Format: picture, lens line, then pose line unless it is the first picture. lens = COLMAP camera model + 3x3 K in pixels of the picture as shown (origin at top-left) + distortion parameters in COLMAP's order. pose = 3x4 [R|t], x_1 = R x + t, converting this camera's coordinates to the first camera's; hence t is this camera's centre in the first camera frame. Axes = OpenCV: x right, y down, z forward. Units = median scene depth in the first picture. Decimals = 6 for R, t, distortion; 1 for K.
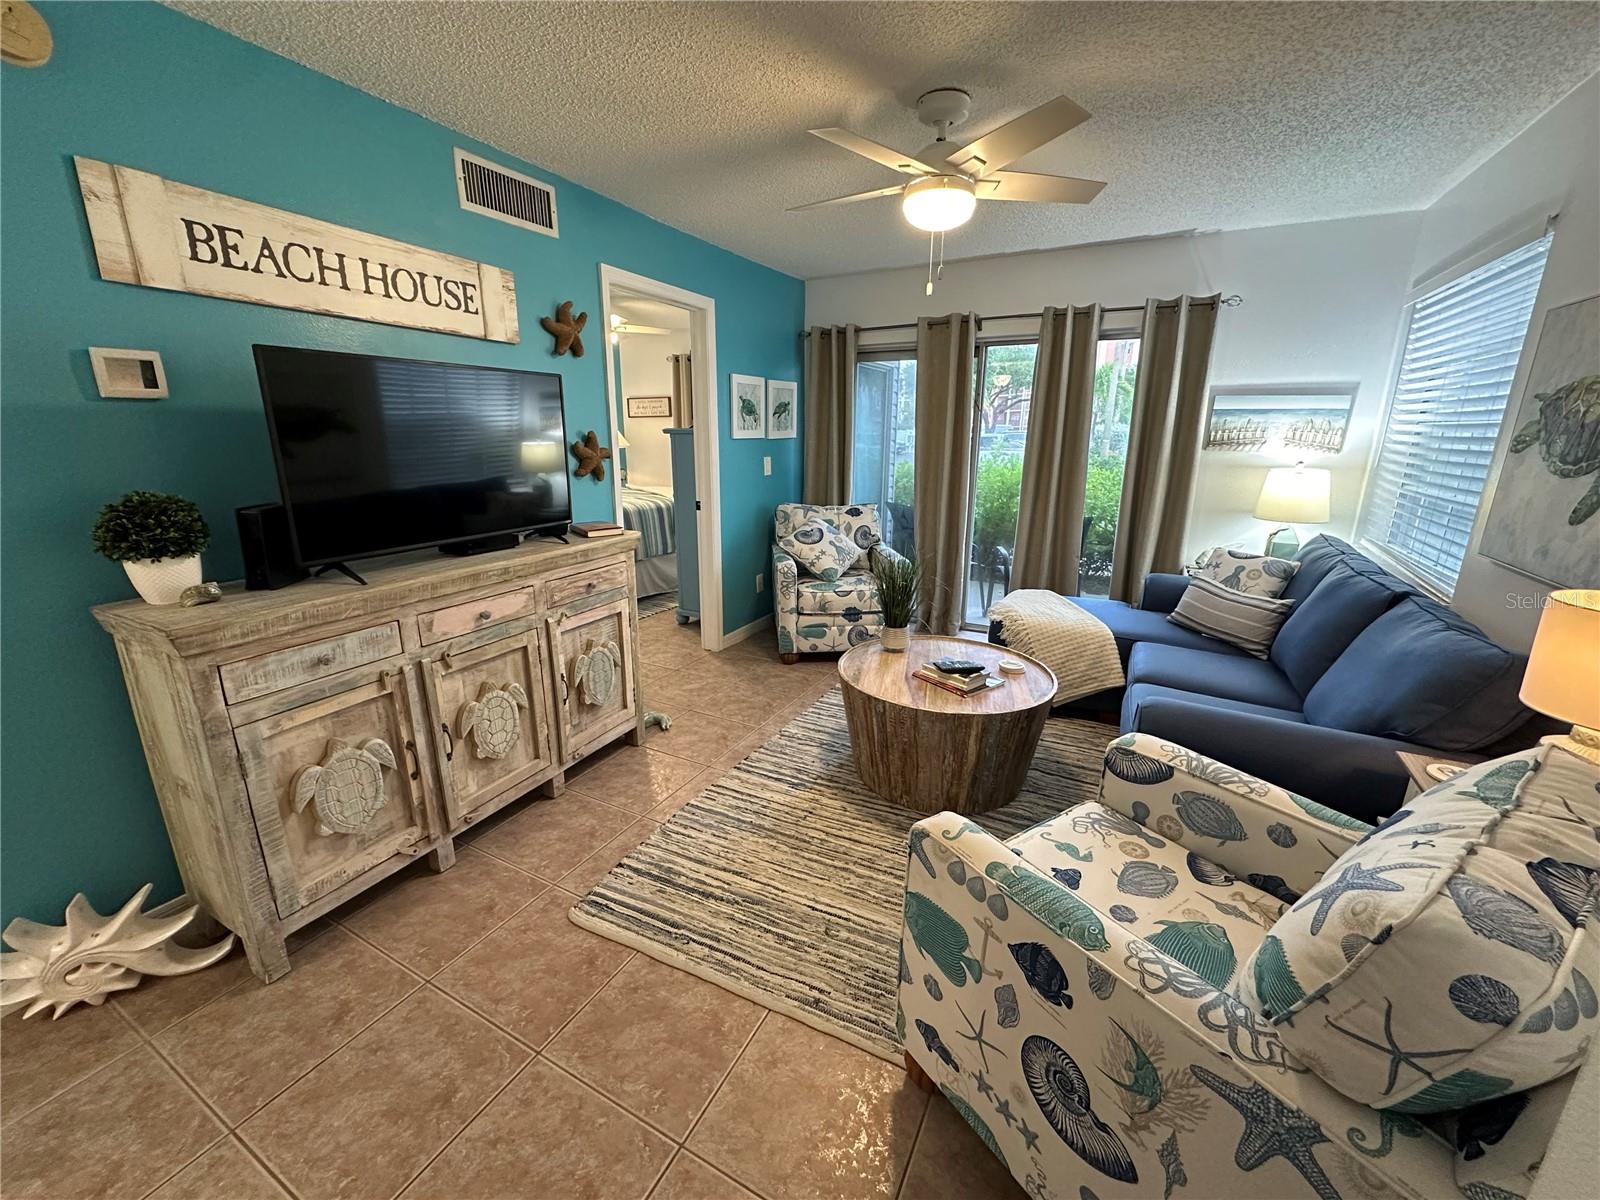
lens RADIAL K [[636.8, 0, 799.5], [0, 636.8, 597.2], [0, 0, 1]] dist [-0.006139, 0.000763]
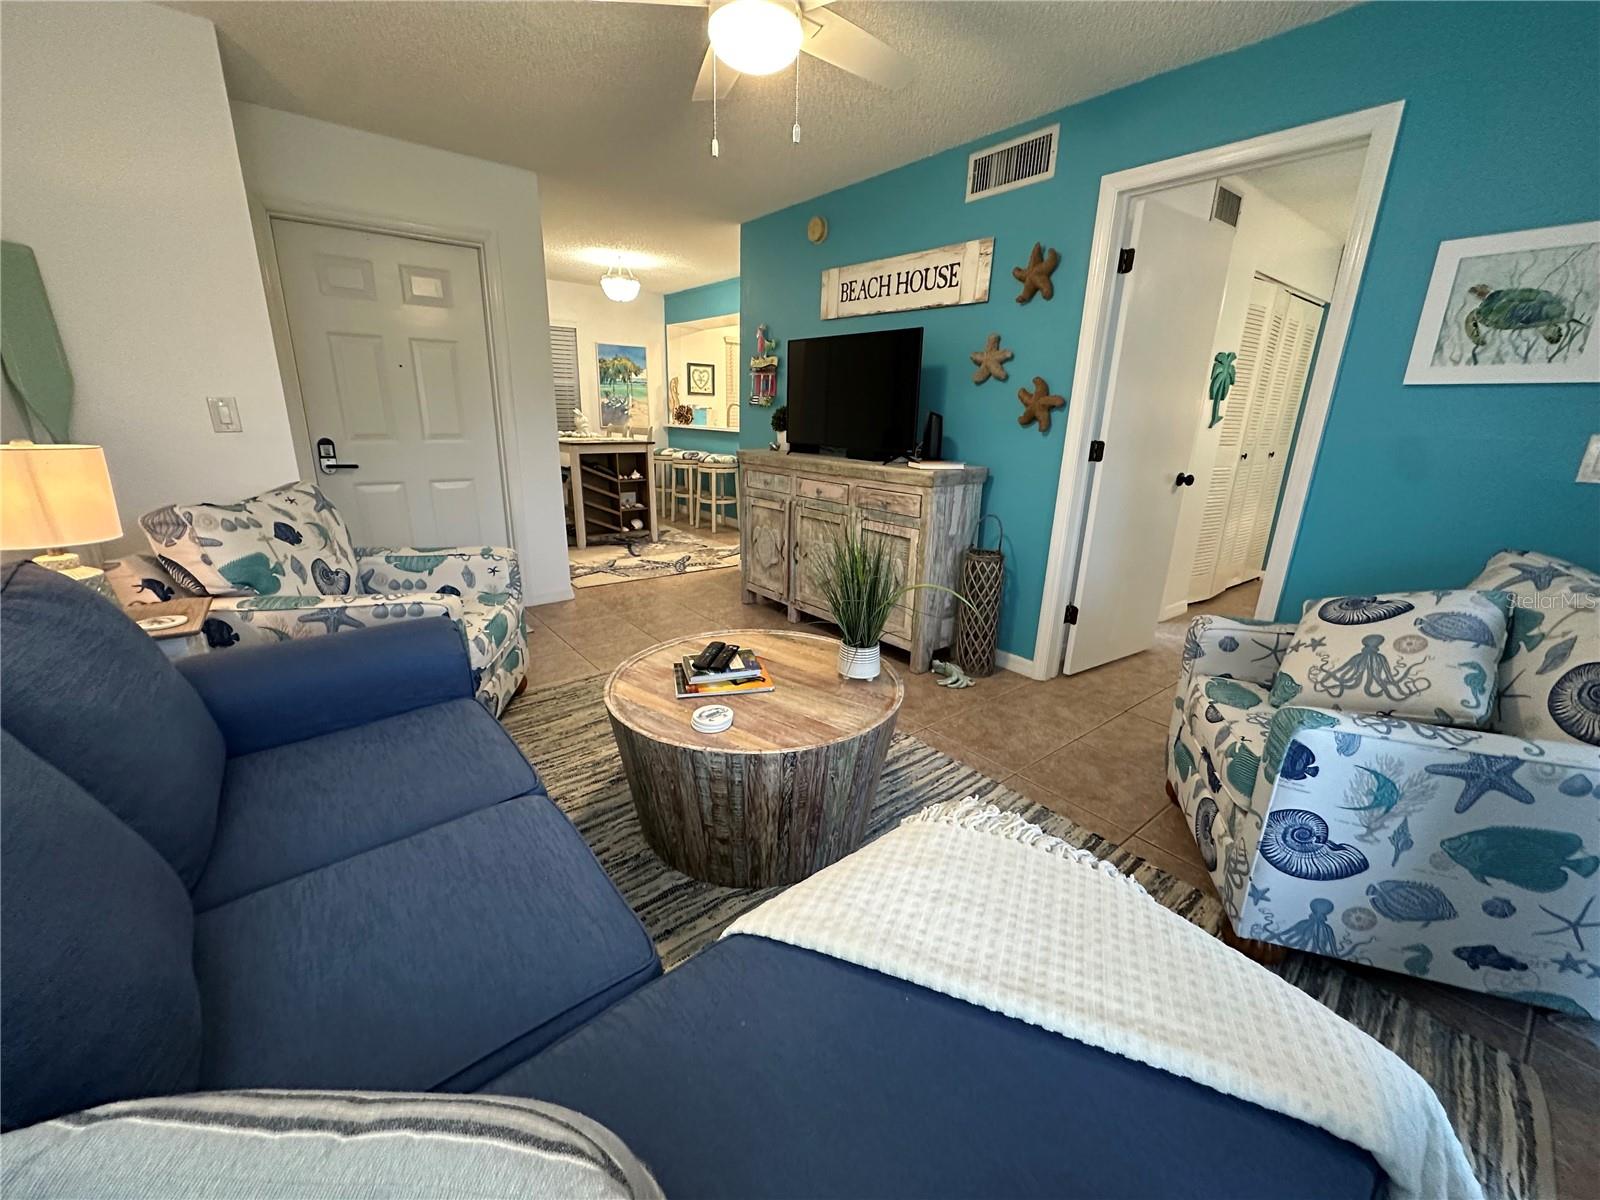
lens RADIAL K [[636.8, 0, 799.5], [0, 636.8, 597.2], [0, 0, 1]] dist [-0.006139, 0.000763]
pose [[-0.398696, 0.243530, -0.884158, 0.947369], [-0.259799, 0.894611, 0.363561, -0.281856], [0.879515, 0.374653, -0.293408, 1.398822]]
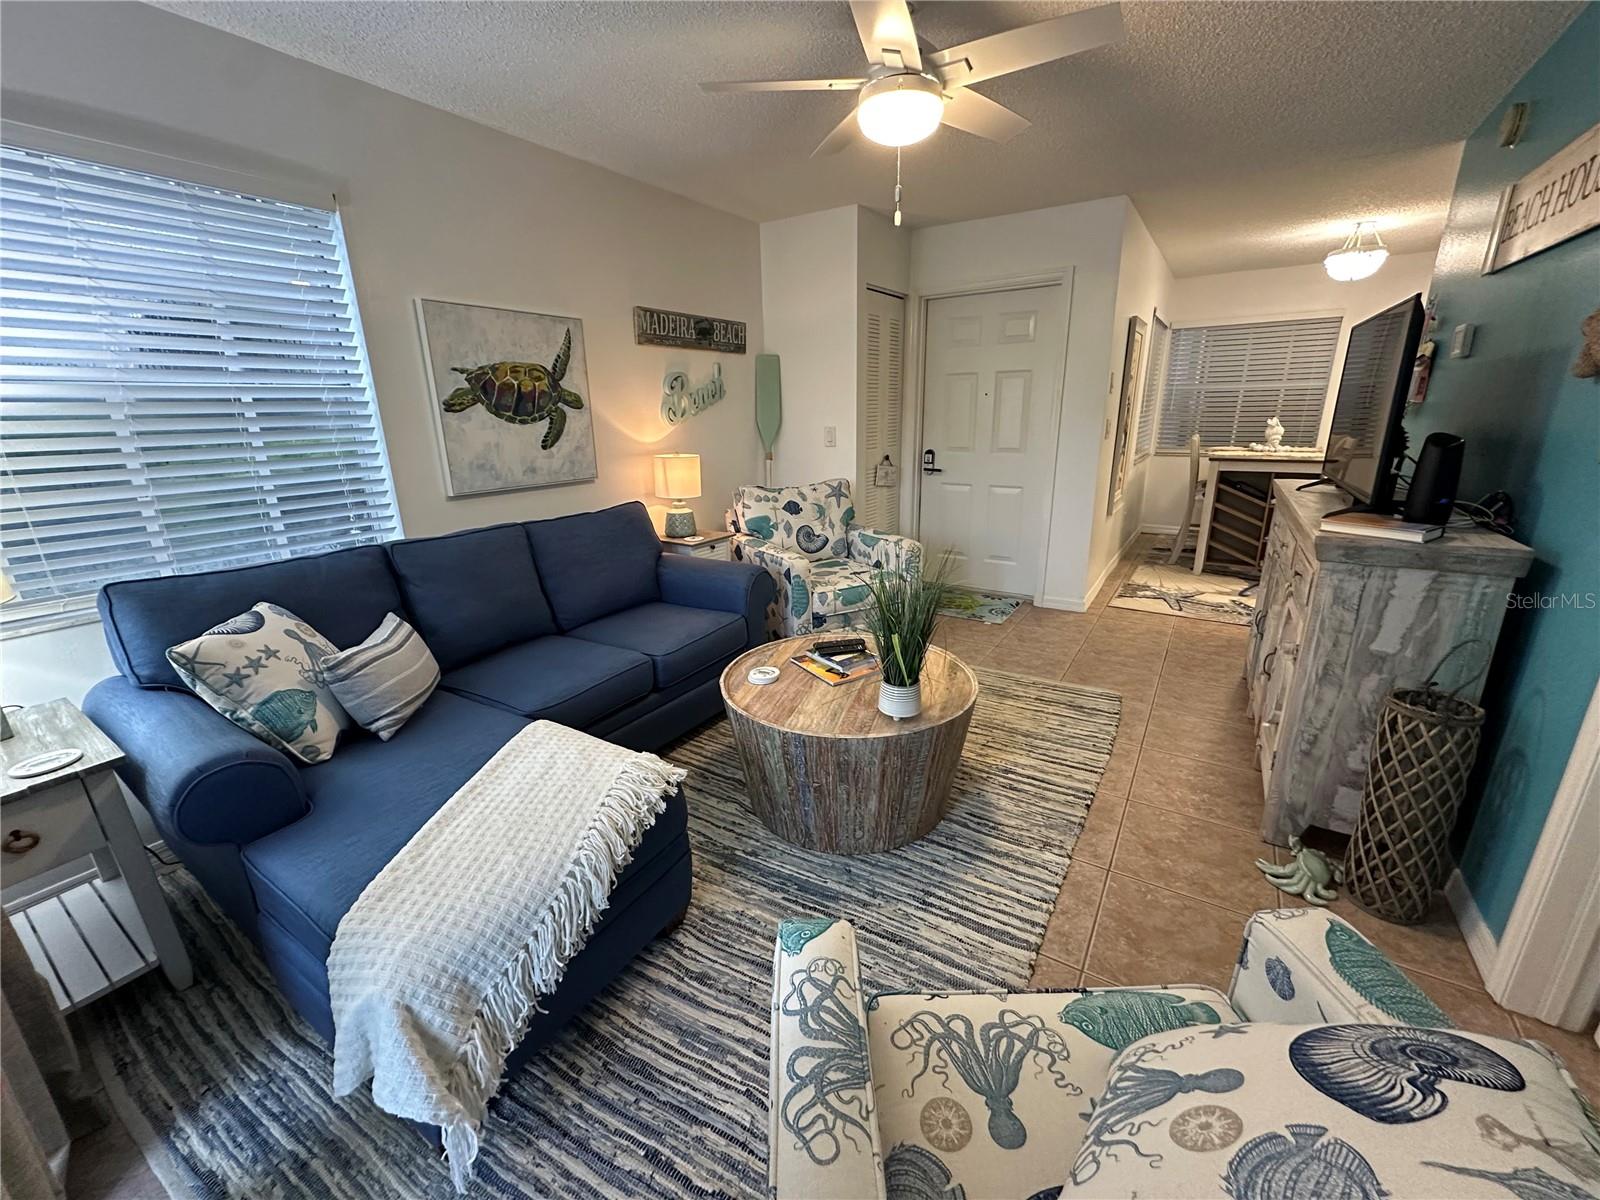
lens RADIAL K [[636.8, 0, 799.5], [0, 636.8, 597.2], [0, 0, 1]] dist [-0.006139, 0.000763]
pose [[-0.995940, -0.012184, 0.089190, 0.248995], [0.036177, 0.853093, 0.520504, -0.472540], [-0.082429, 0.521617, -0.849188, 1.903703]]
